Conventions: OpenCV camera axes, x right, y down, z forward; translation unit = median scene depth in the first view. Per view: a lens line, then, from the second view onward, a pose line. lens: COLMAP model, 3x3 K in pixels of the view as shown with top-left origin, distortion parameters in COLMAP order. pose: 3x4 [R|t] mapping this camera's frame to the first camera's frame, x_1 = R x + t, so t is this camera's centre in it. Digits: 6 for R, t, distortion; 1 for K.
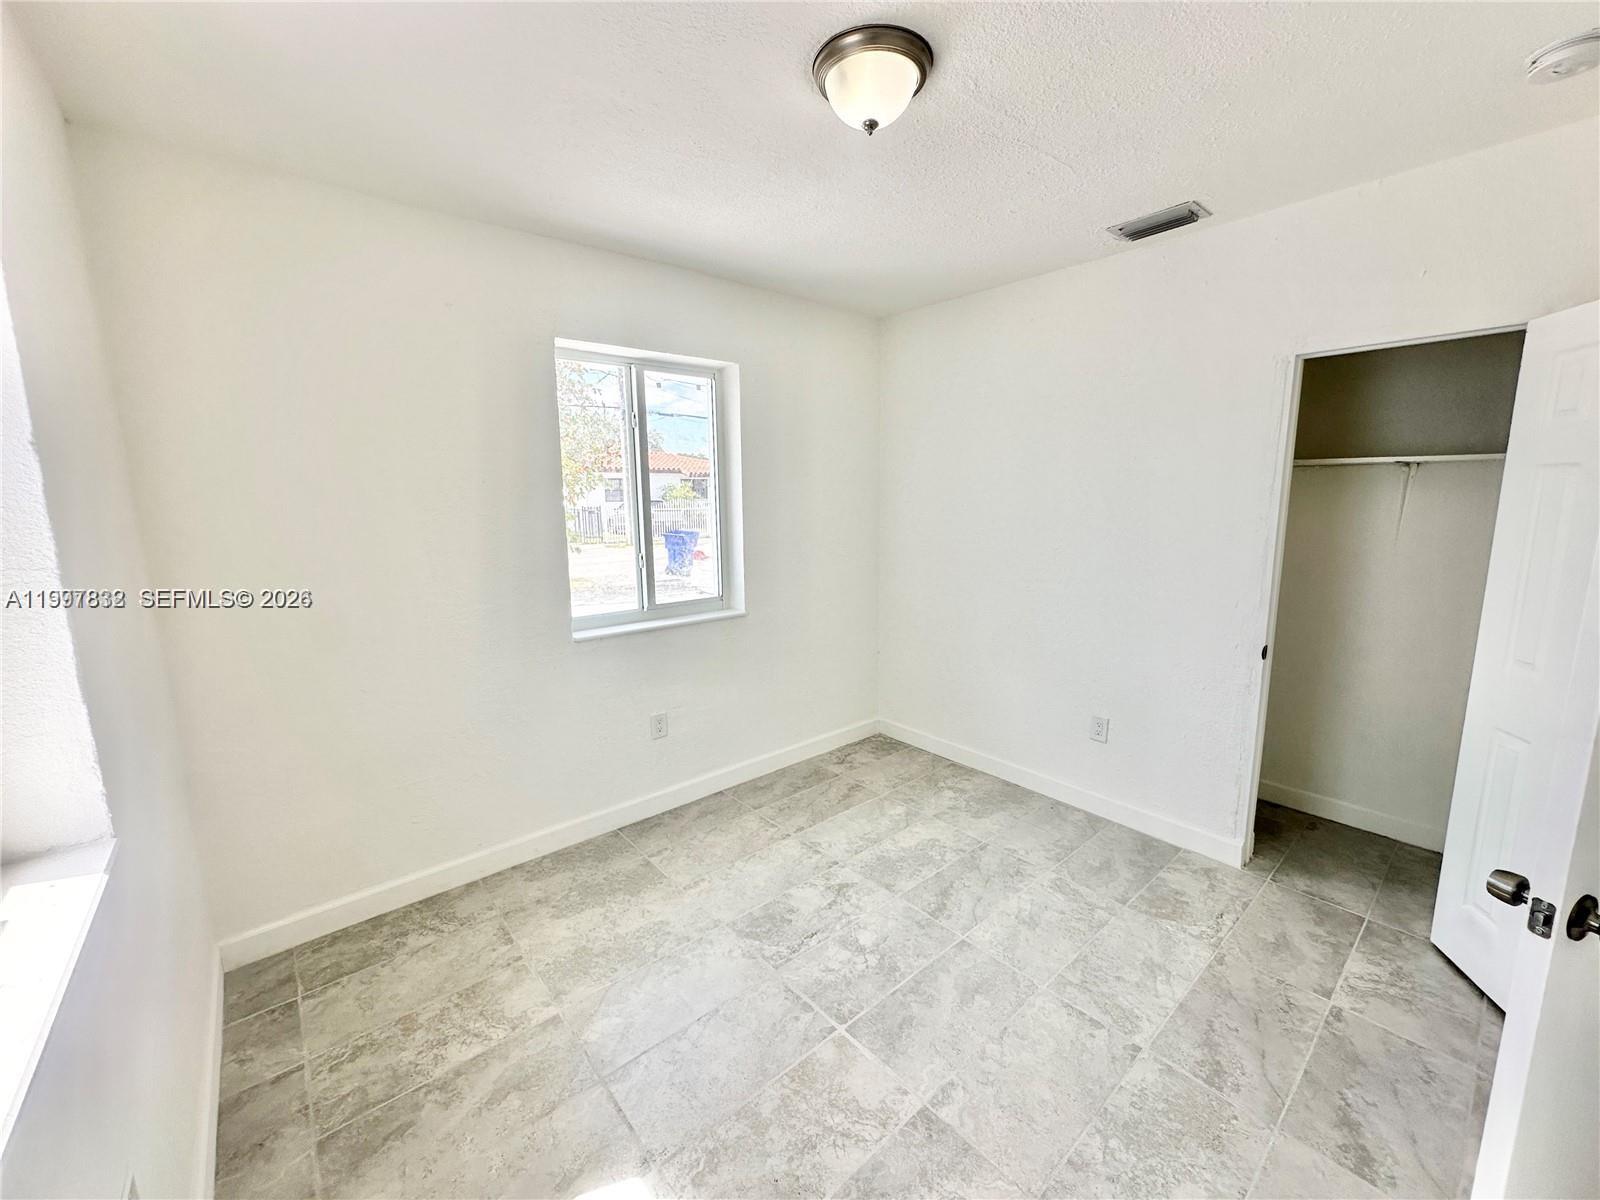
lens RADIAL K [[639.7, 0, 800.9], [0, 639.7, 600.2], [0, 0, 1]] dist [-0.005836, 0.001445]
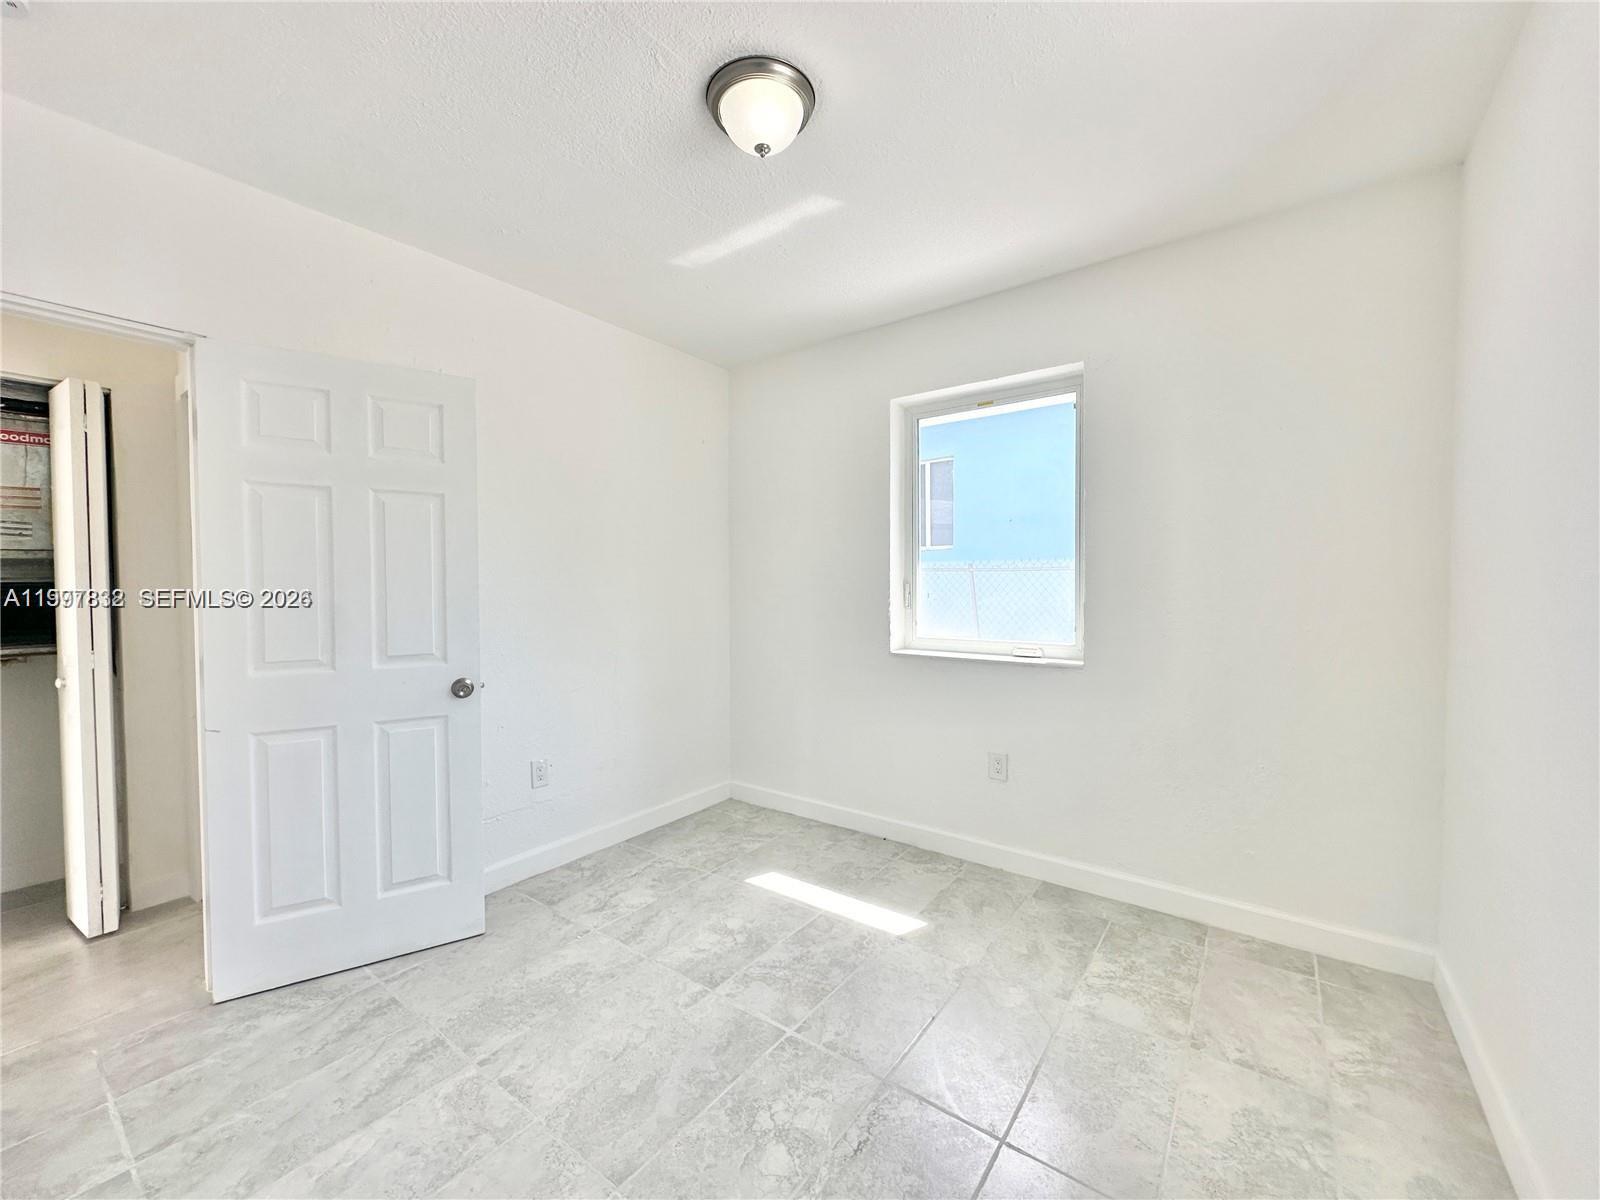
lens RADIAL K [[639.7, 0, 800.9], [0, 639.7, 600.2], [0, 0, 1]] dist [-0.005836, 0.001445]
pose [[-0.975571, 0.021094, -0.218669, 0.213901], [-0.020441, 0.982345, 0.185958, -0.136870], [0.218731, 0.185885, -0.957916, 1.577022]]
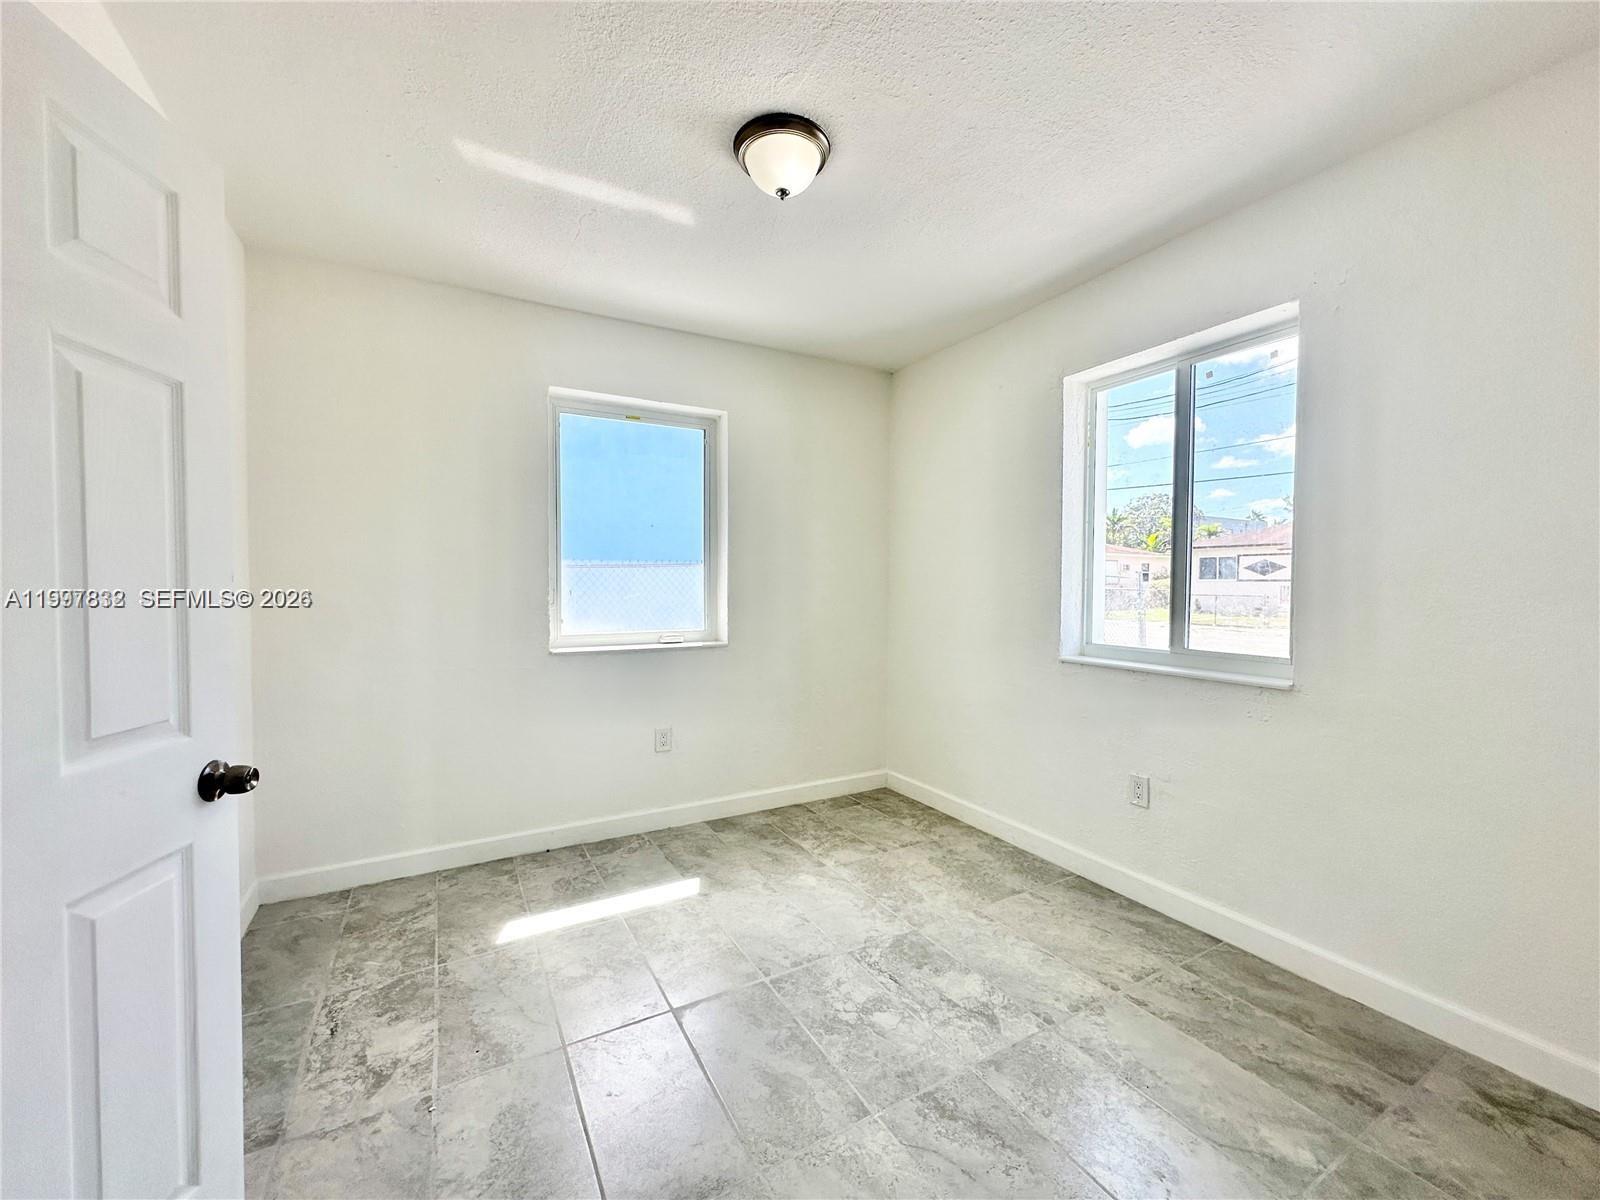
lens RADIAL K [[639.7, 0, 800.9], [0, 639.7, 600.2], [0, 0, 1]] dist [-0.005836, 0.001445]
pose [[-0.197520, 0.036426, -0.979622, 0.954272], [-0.161029, 0.984529, 0.069076, -0.045511], [0.966983, 0.171392, -0.188599, 1.002904]]
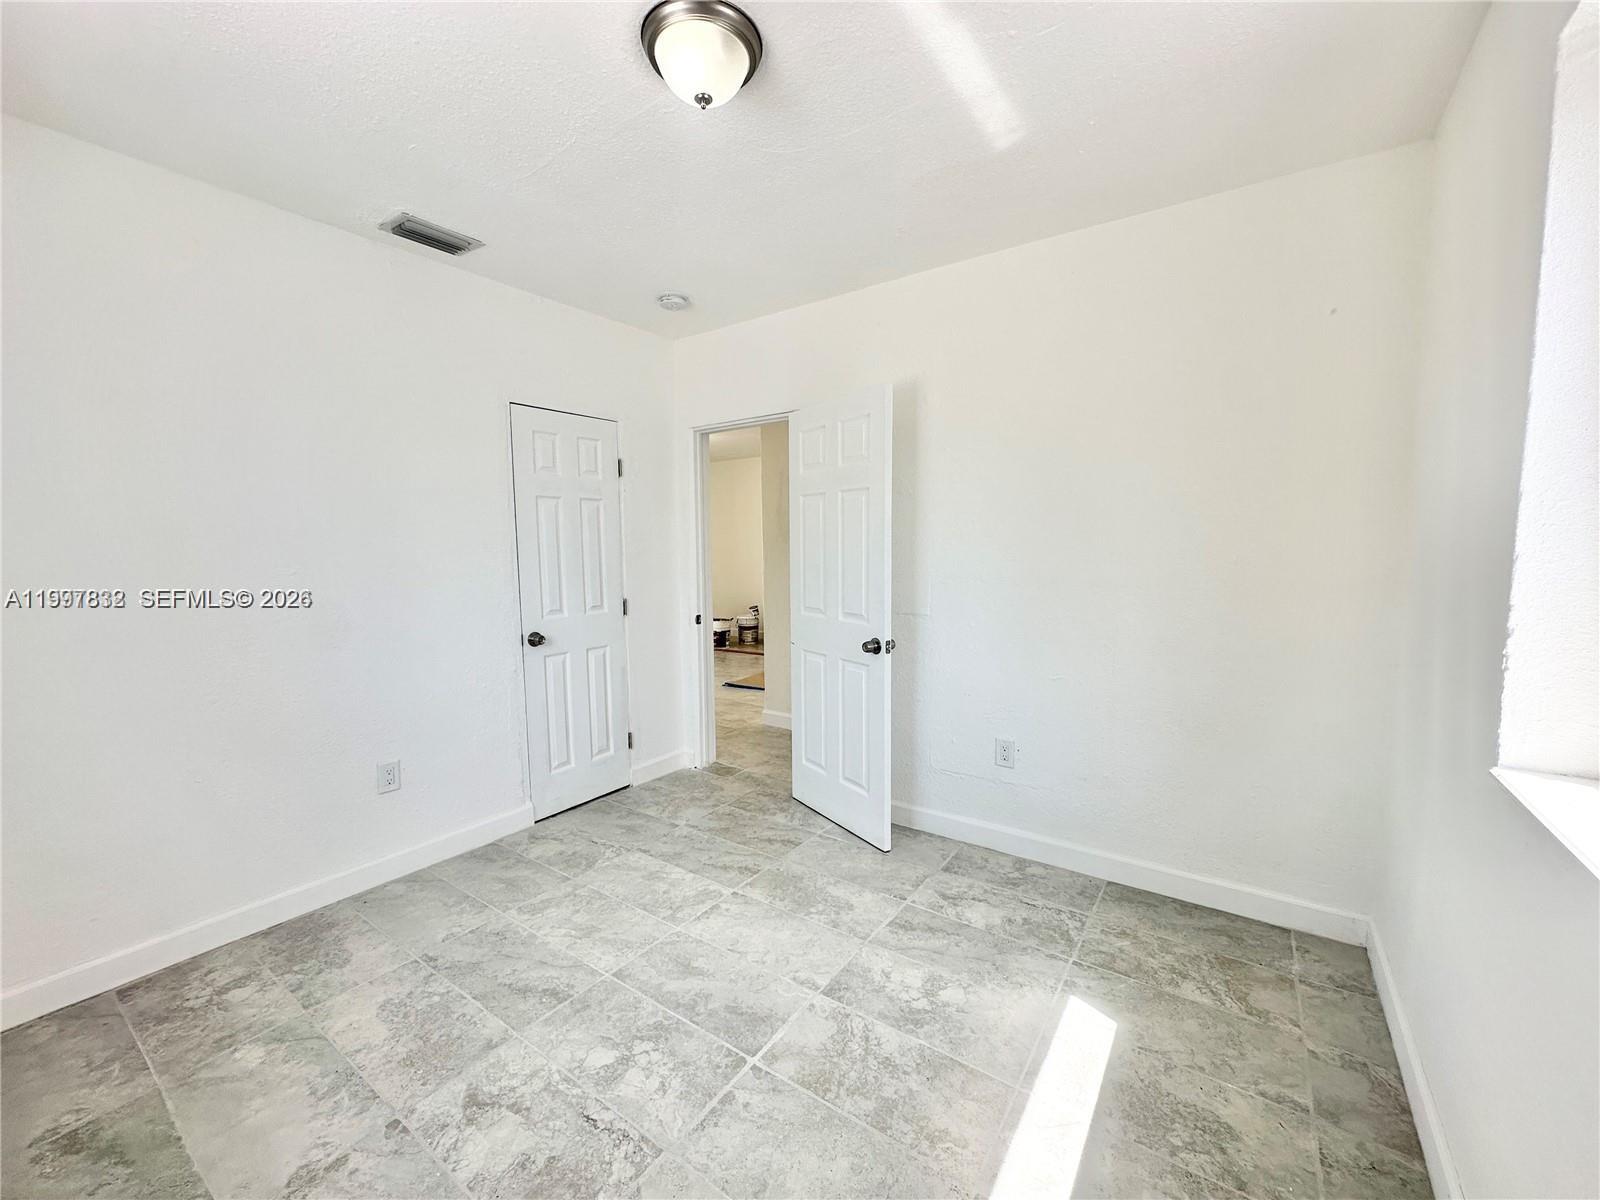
lens RADIAL K [[639.7, 0, 800.9], [0, 639.7, 600.2], [0, 0, 1]] dist [-0.005836, 0.001445]
pose [[-0.246496, -0.071339, 0.966515, -0.677156], [0.170108, 0.978620, 0.115616, -0.050213], [-0.954098, 0.192910, -0.229091, 0.883179]]
